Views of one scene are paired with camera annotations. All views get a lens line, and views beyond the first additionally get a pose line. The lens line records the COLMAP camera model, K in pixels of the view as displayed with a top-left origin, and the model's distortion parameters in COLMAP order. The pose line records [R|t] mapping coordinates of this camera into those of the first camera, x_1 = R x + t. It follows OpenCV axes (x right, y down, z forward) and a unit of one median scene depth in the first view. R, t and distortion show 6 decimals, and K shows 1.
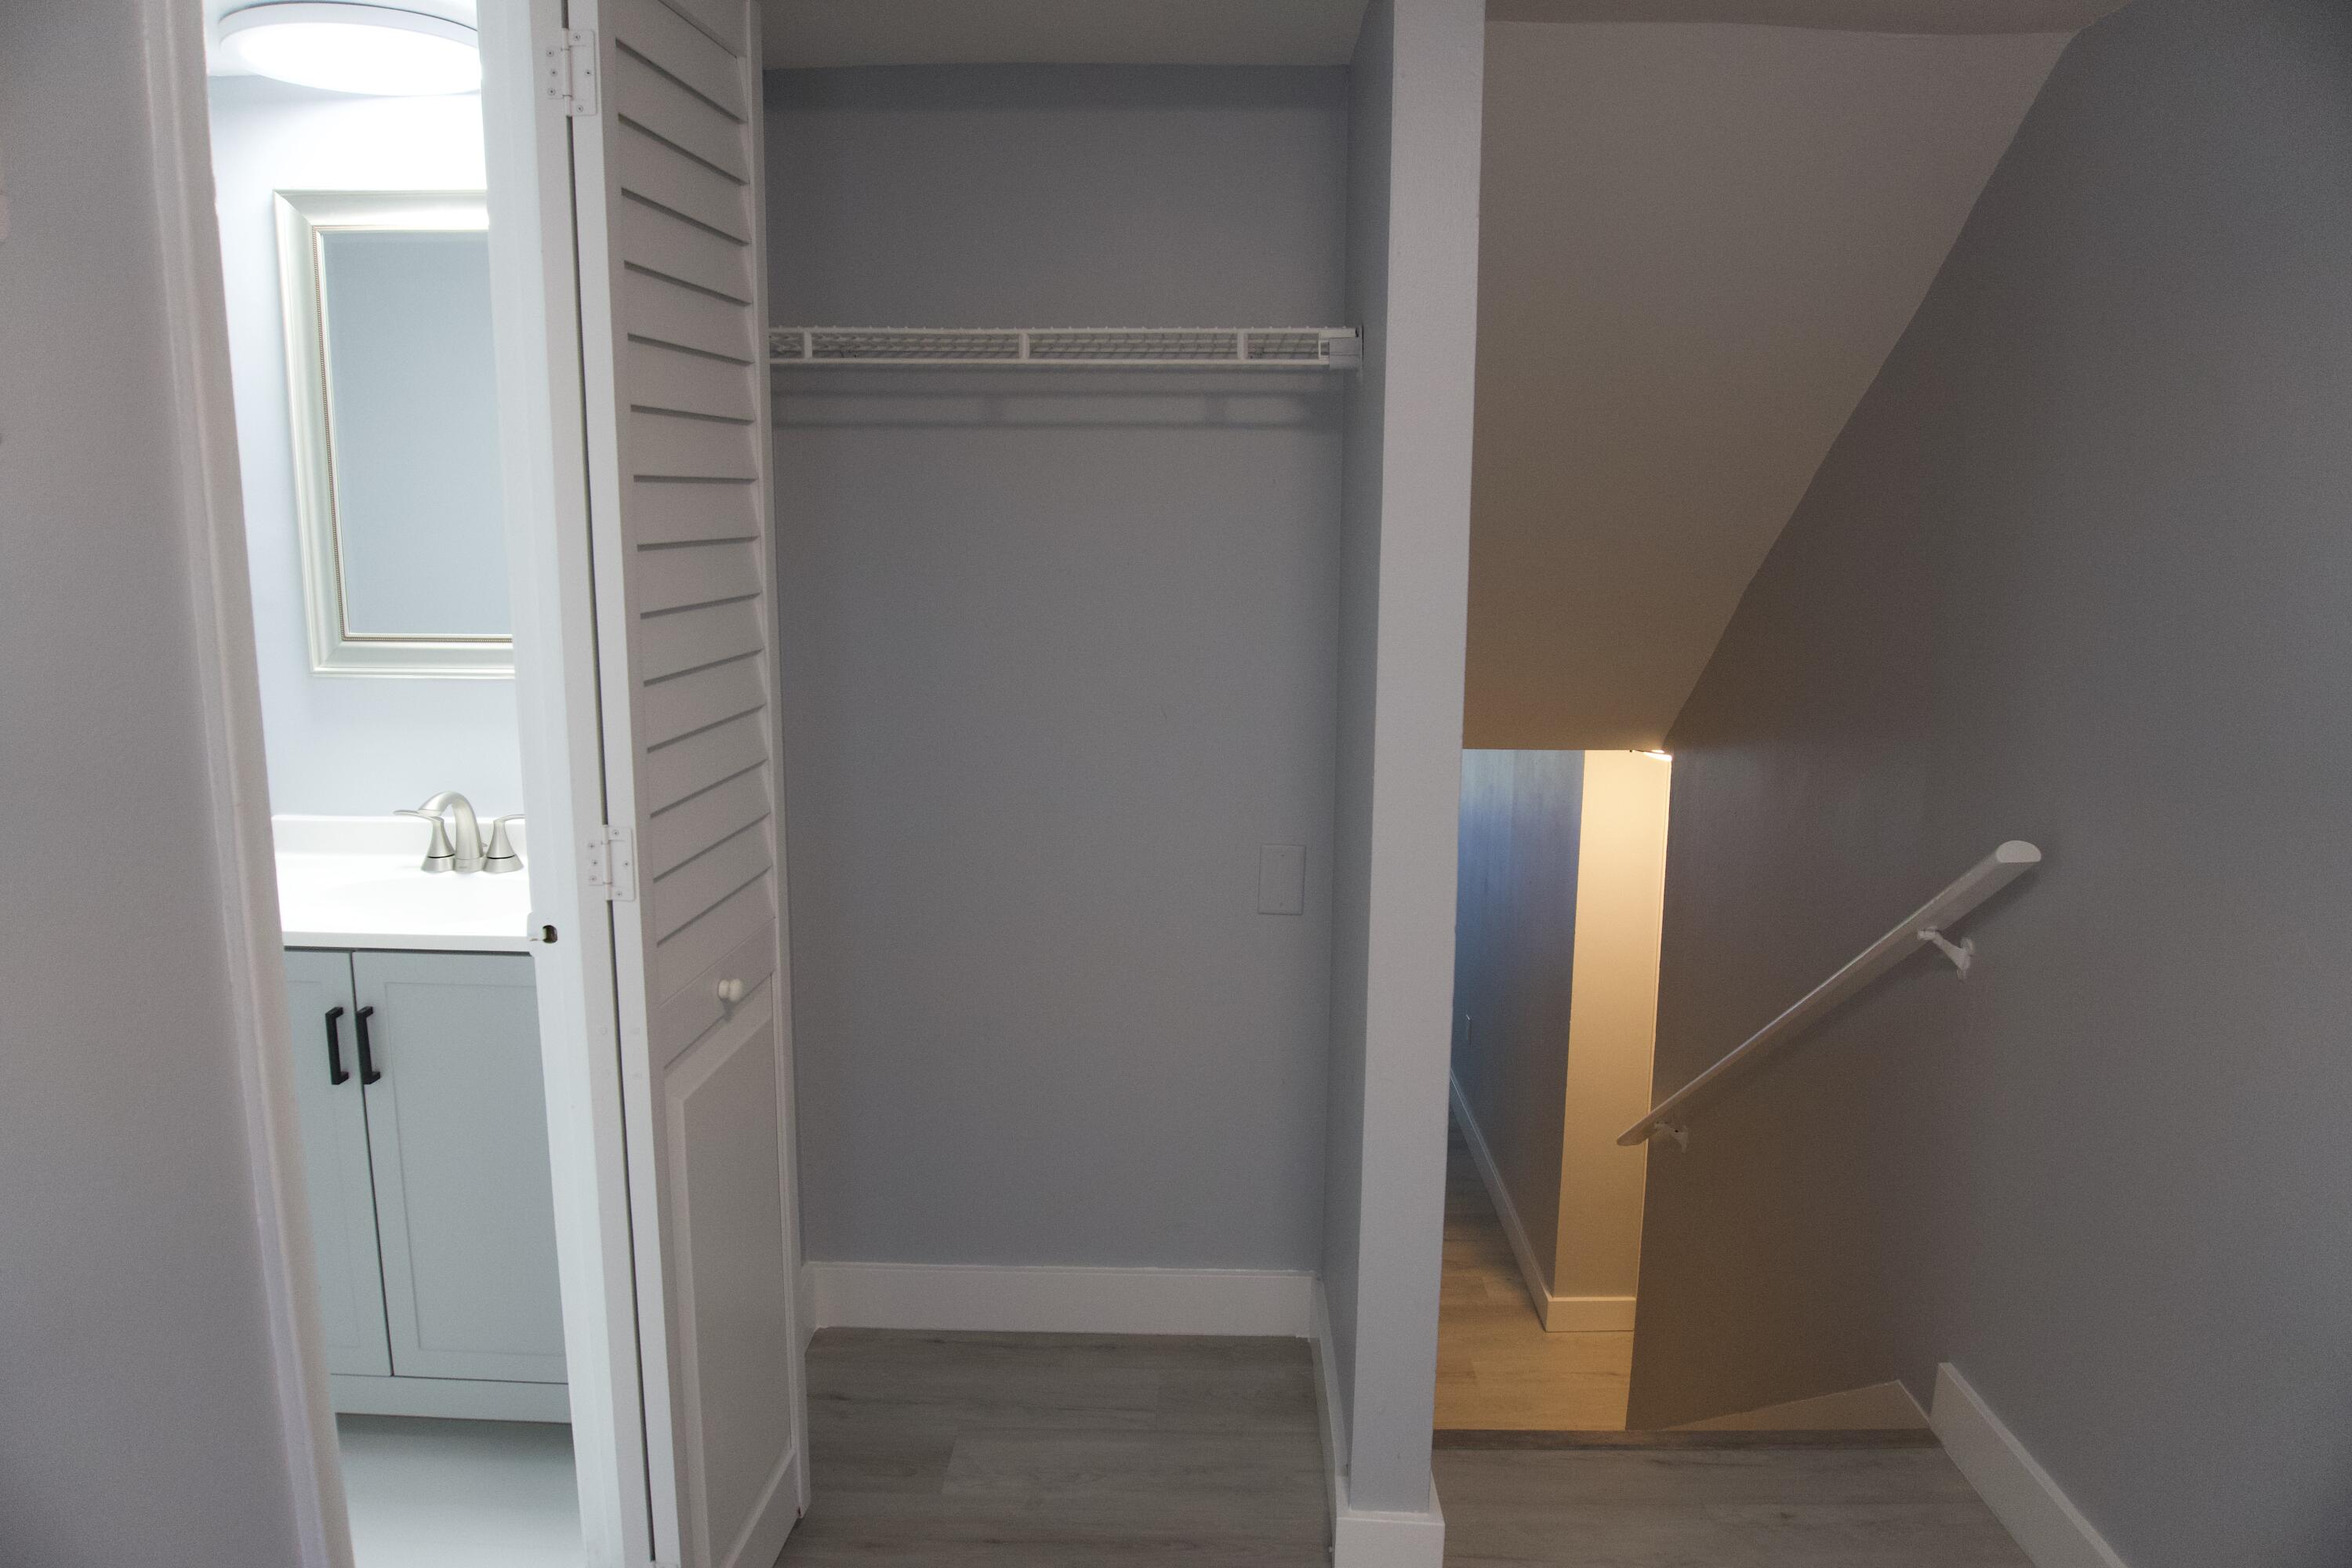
lens RADIAL K [[1575.5, 0, 1177.6], [0, 1575.5, 787.2], [0, 0, 1]] dist [-0.049288, -0.004708]
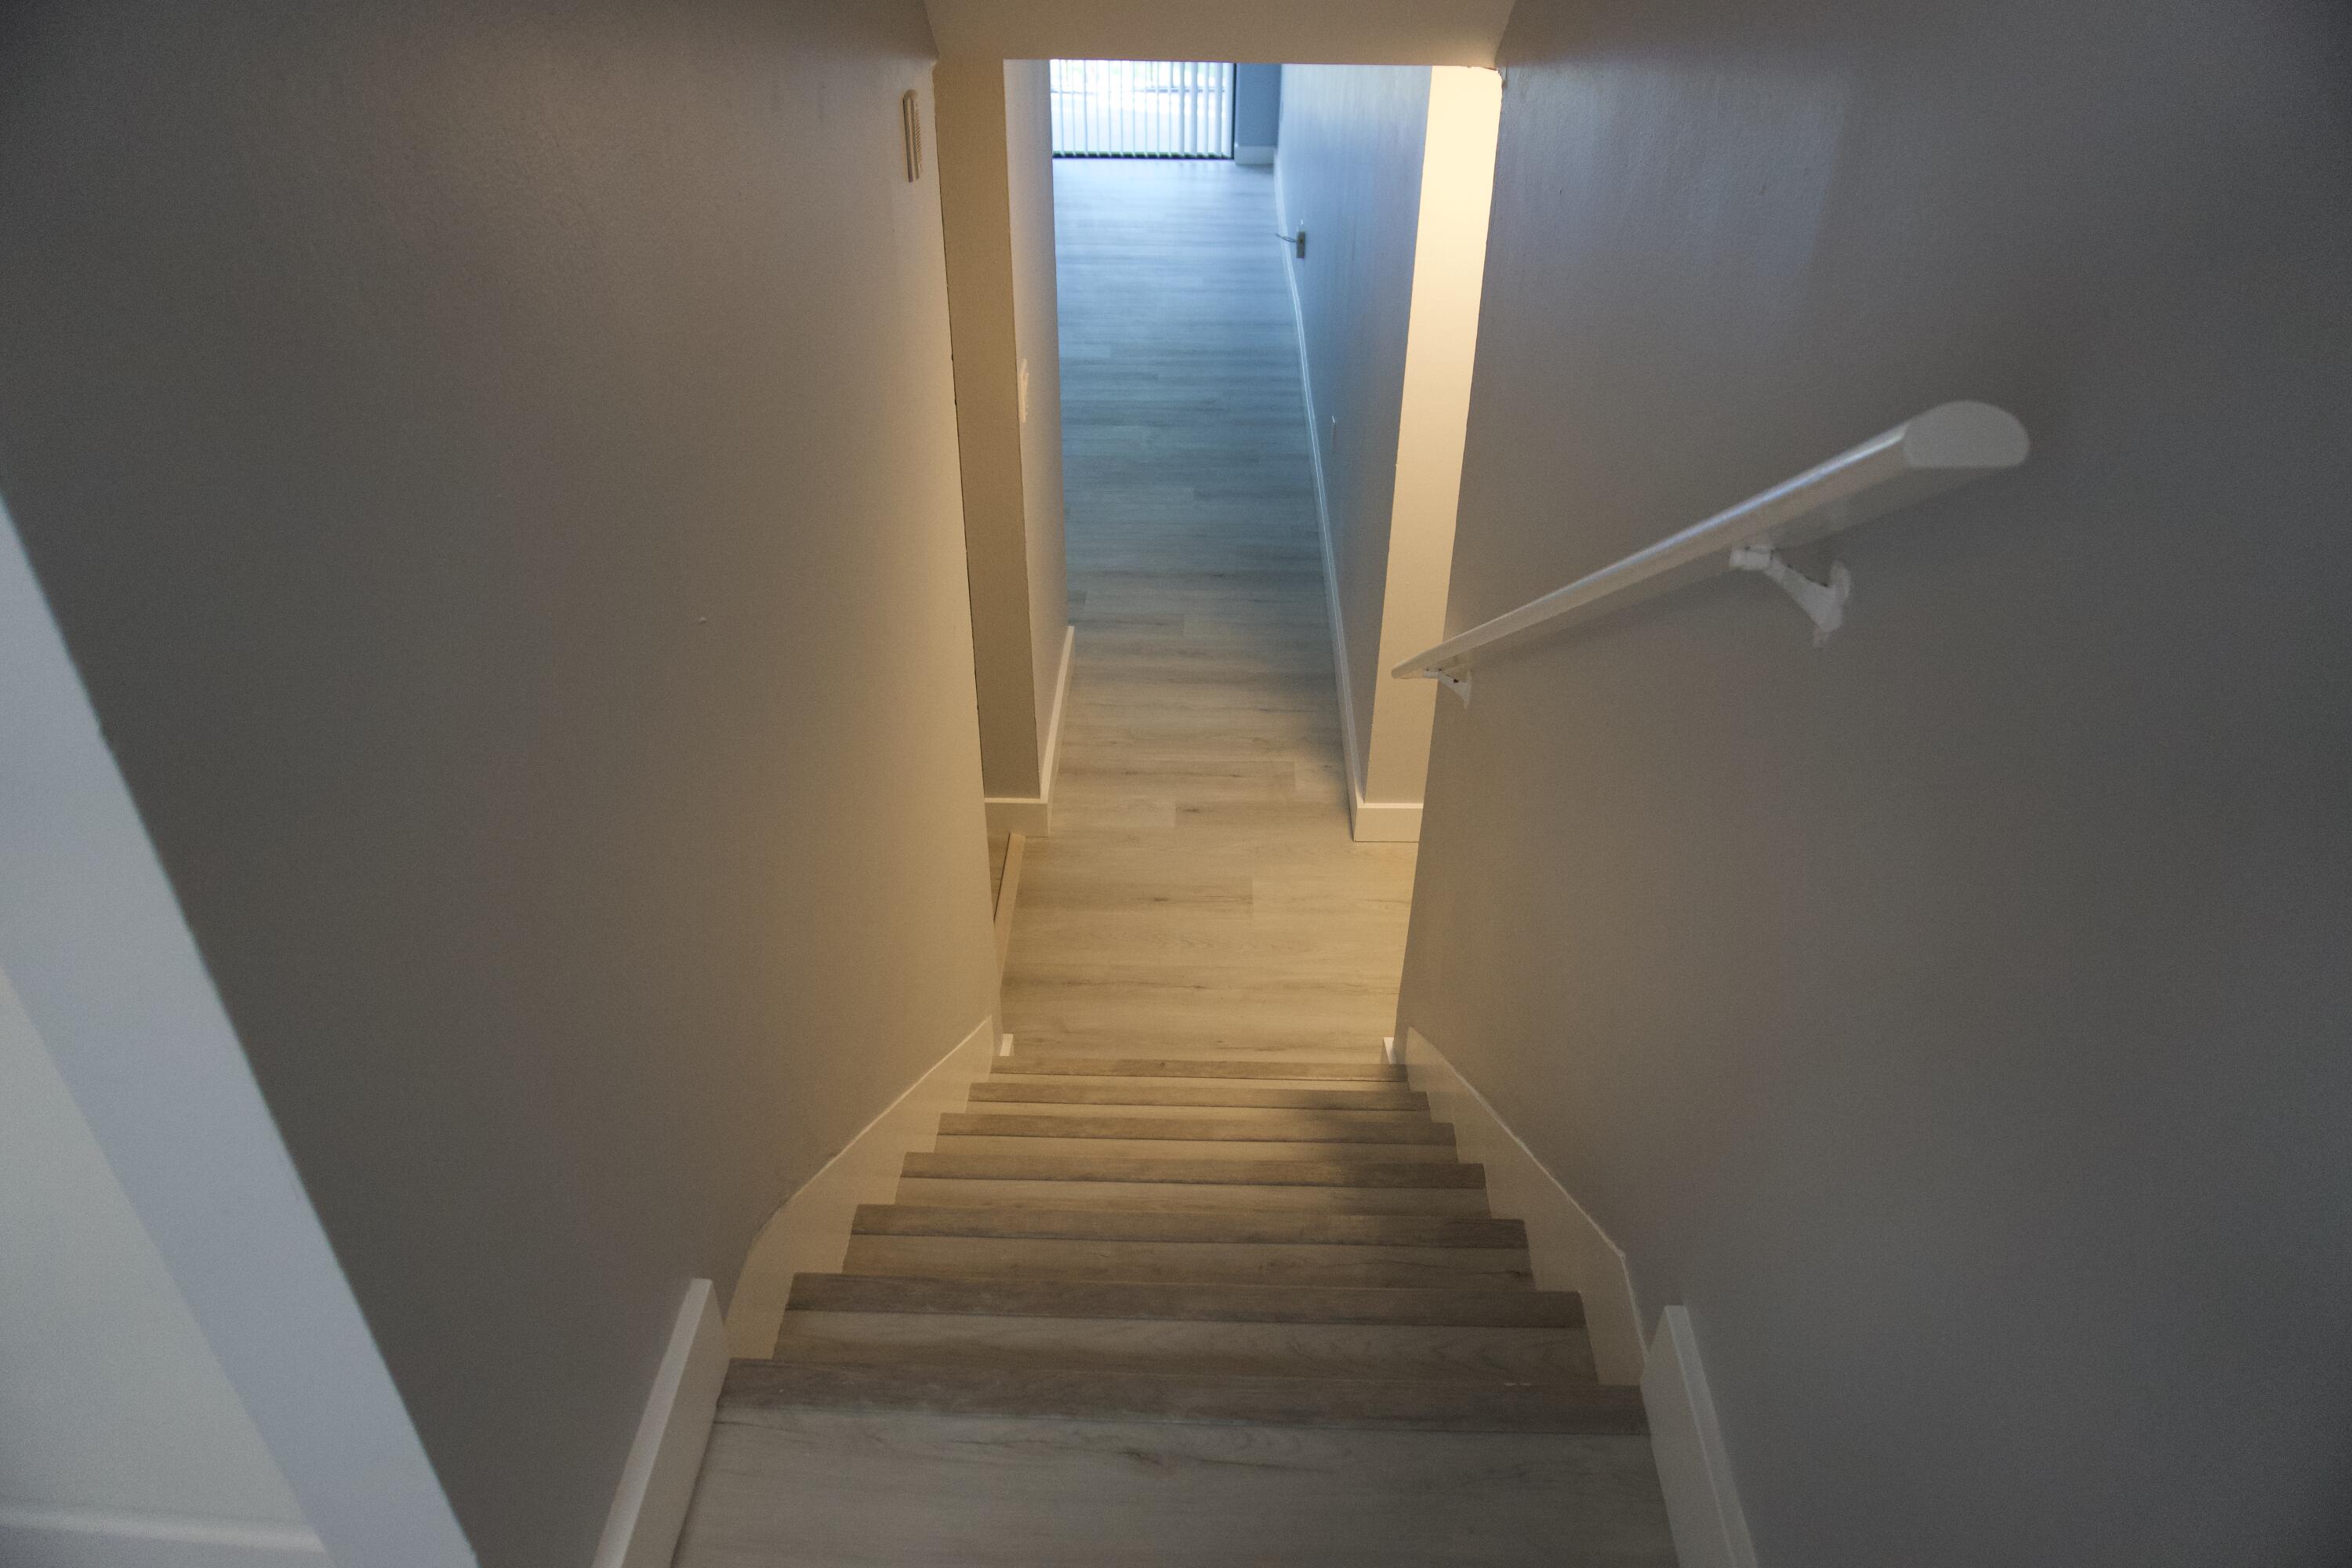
lens RADIAL K [[1575.5, 0, 1172.0], [0, 1575.5, 780.0], [0, 0, 1]] dist [-0.049288, -0.004708]
pose [[0.999887, 0.008105, -0.012646, 0.203988], [-0.002244, 0.913080, 0.407774, -0.018725], [0.014852, -0.407699, 0.912995, 0.356763]]
